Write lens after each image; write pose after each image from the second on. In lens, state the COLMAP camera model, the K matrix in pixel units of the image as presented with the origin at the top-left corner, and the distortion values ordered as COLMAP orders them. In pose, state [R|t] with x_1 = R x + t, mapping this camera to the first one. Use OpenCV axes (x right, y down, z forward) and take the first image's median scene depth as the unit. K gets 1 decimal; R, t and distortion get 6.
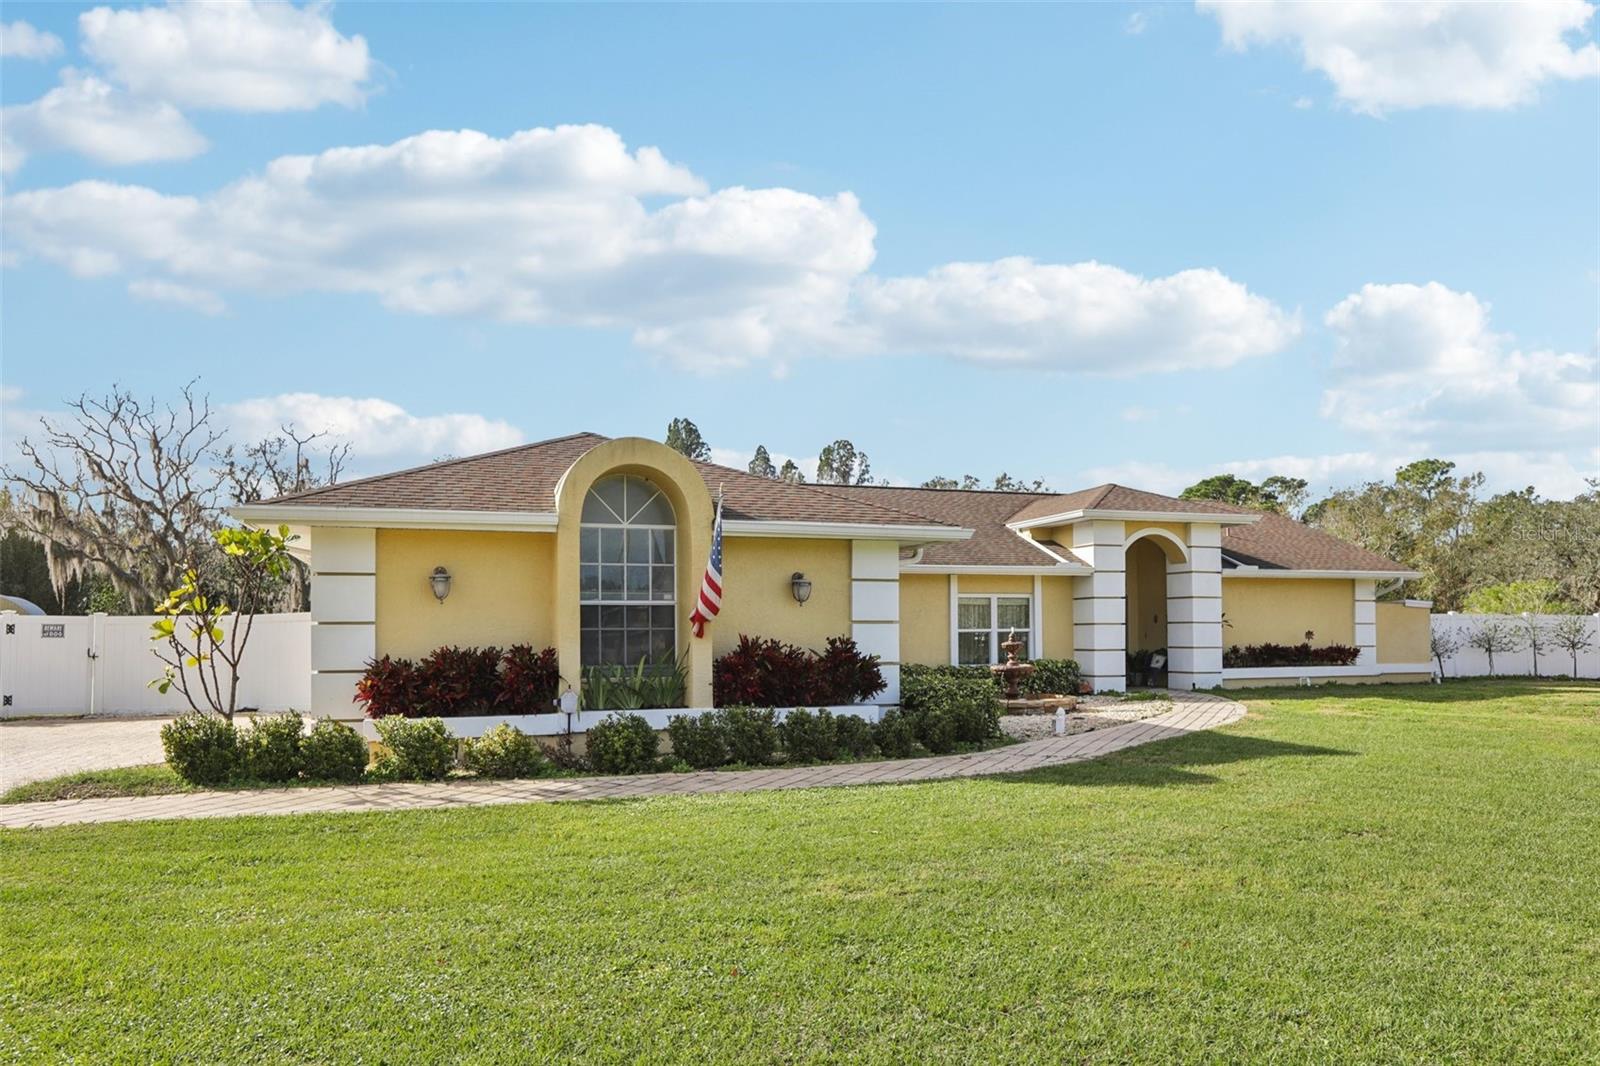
lens RADIAL K [[1082.6, 0, 810.1], [0, 1082.6, 583.0], [0, 0, 1]] dist [-0.046562, 0.079746]
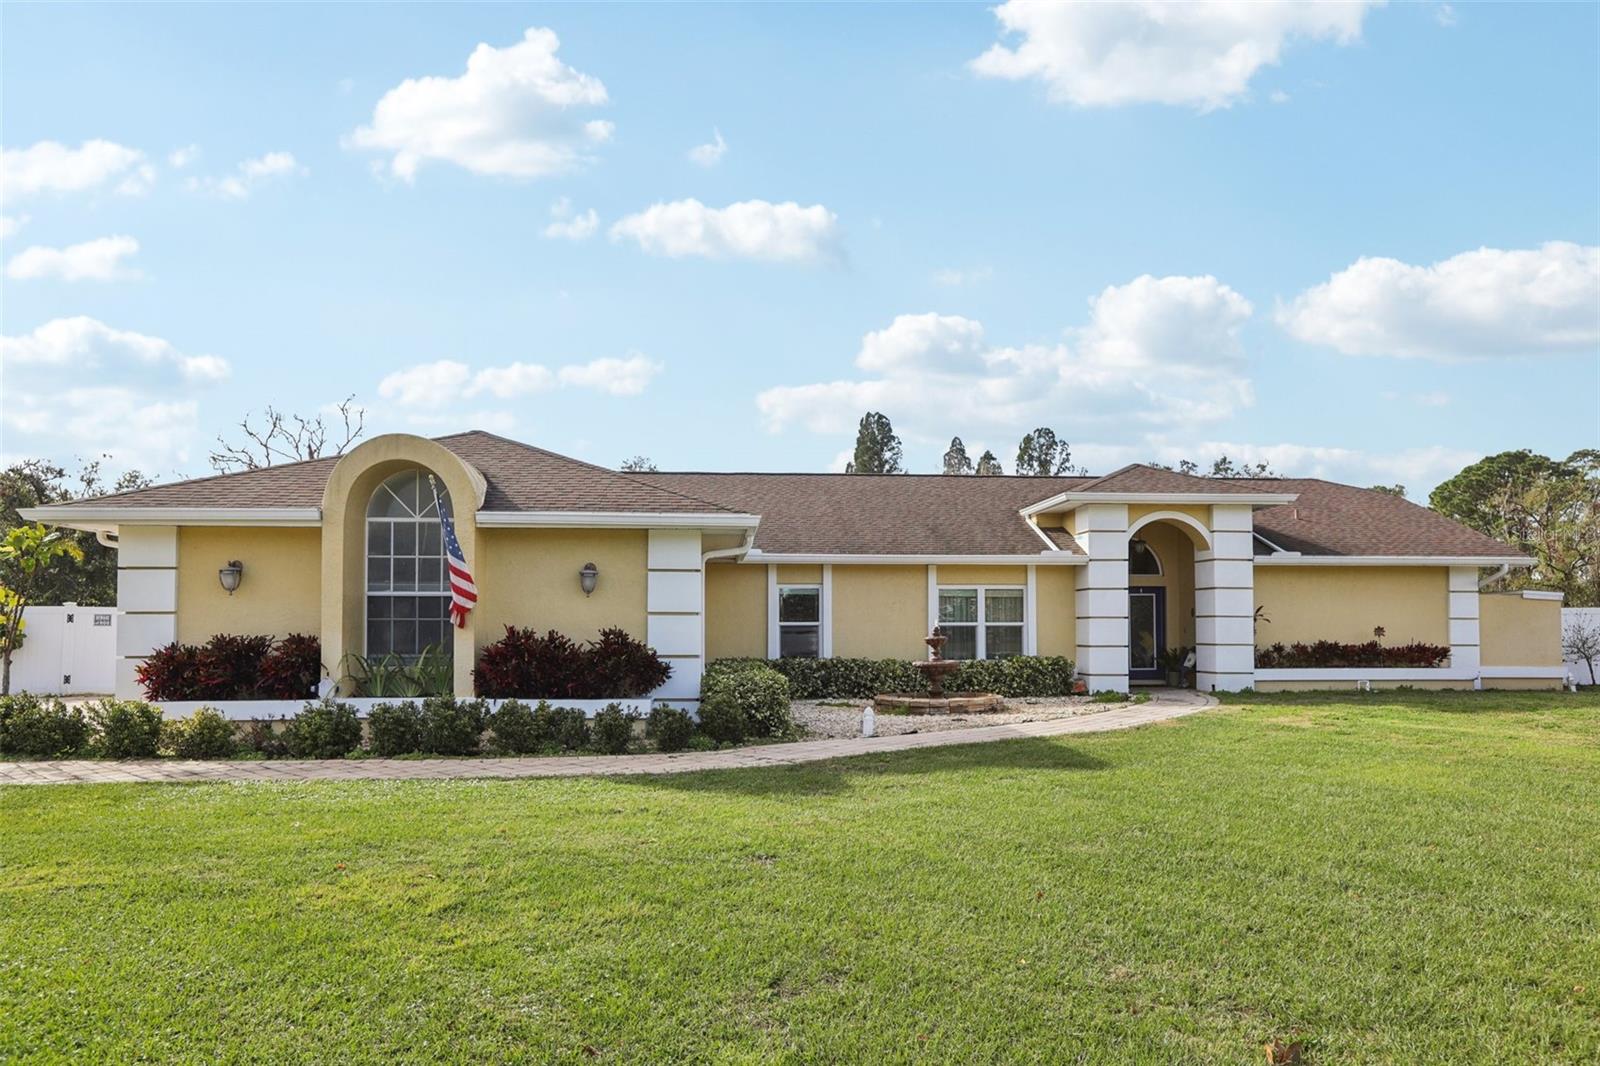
lens RADIAL K [[1082.6, 0, 810.1], [0, 1082.6, 583.0], [0, 0, 1]] dist [-0.046562, 0.079746]
pose [[0.969056, -0.004724, -0.246797, 0.261264], [0.005957, 0.999973, 0.004250, 0.003282], [0.246770, -0.005588, 0.969058, 0.056952]]
